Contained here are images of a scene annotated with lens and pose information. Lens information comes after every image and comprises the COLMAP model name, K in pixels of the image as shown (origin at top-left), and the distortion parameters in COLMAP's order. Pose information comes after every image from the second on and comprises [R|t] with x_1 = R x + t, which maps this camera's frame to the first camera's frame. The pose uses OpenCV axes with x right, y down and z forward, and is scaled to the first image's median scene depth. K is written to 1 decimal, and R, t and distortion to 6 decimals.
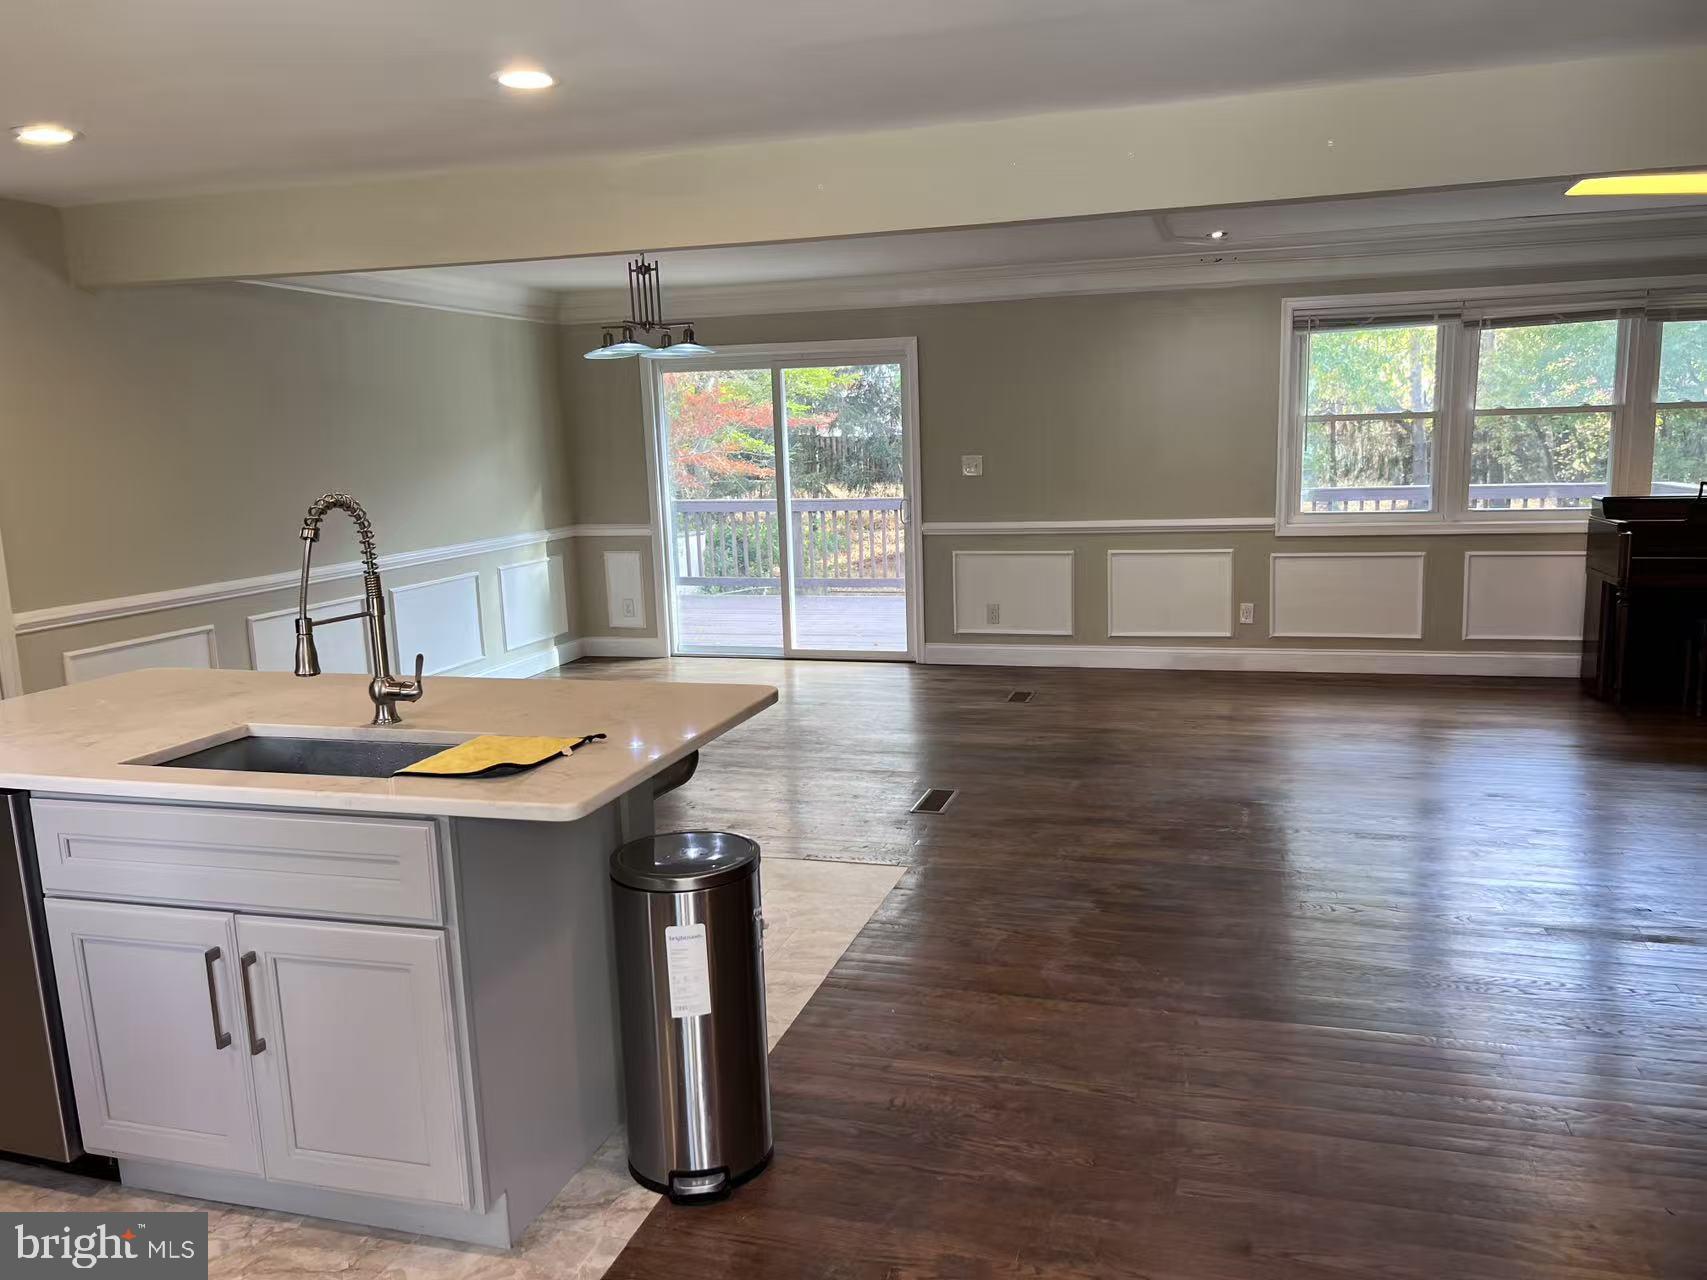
lens RADIAL K [[1257.1, 0, 848.3], [0, 1257.1, 635.9], [0, 0, 1]] dist [0.061526, -0.137861]
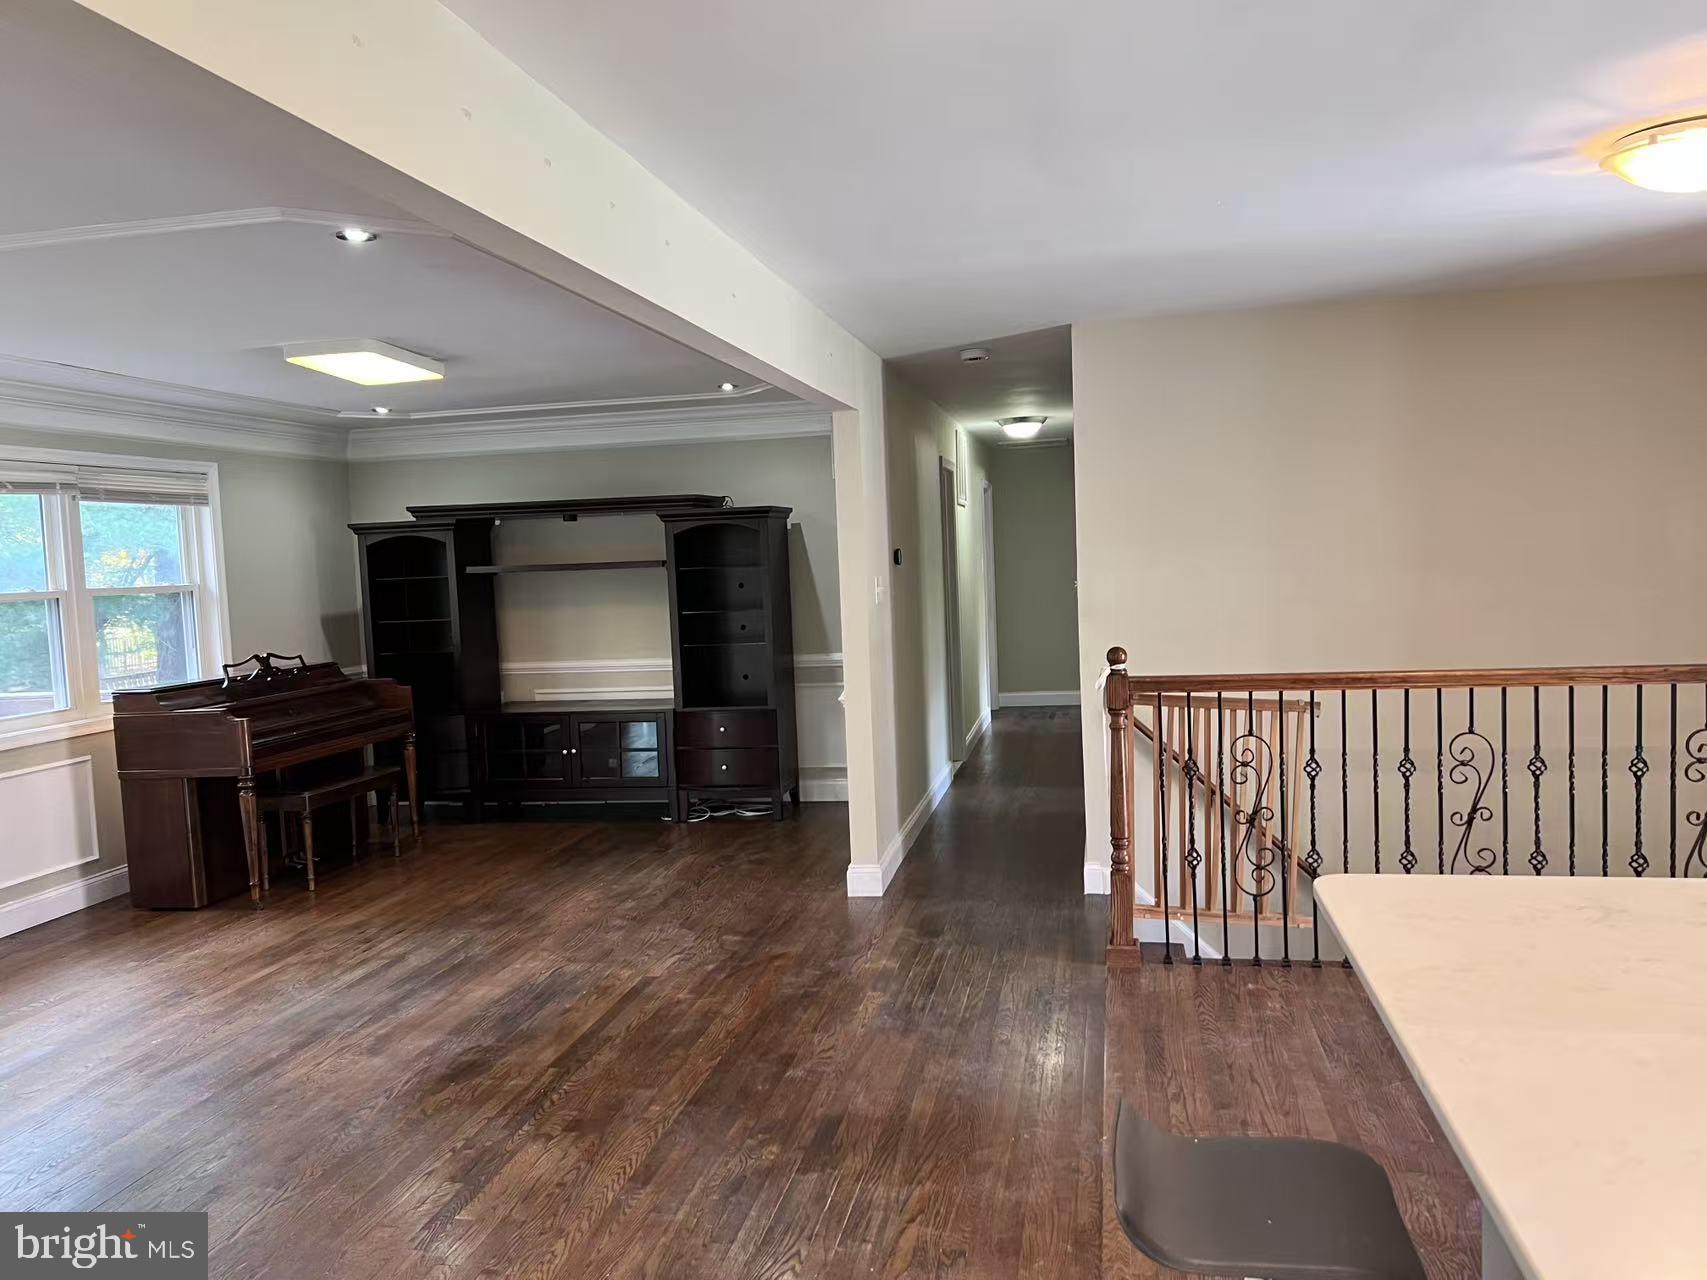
lens RADIAL K [[1292.2, 0, 870.1], [0, 1292.2, 626.6], [0, 0, 1]] dist [0.108182, -0.155010]
pose [[-0.085793, -0.029245, 0.995884, -0.374851], [0.203168, 0.978052, 0.046224, -0.094470], [-0.975378, 0.206297, -0.077969, 0.571355]]
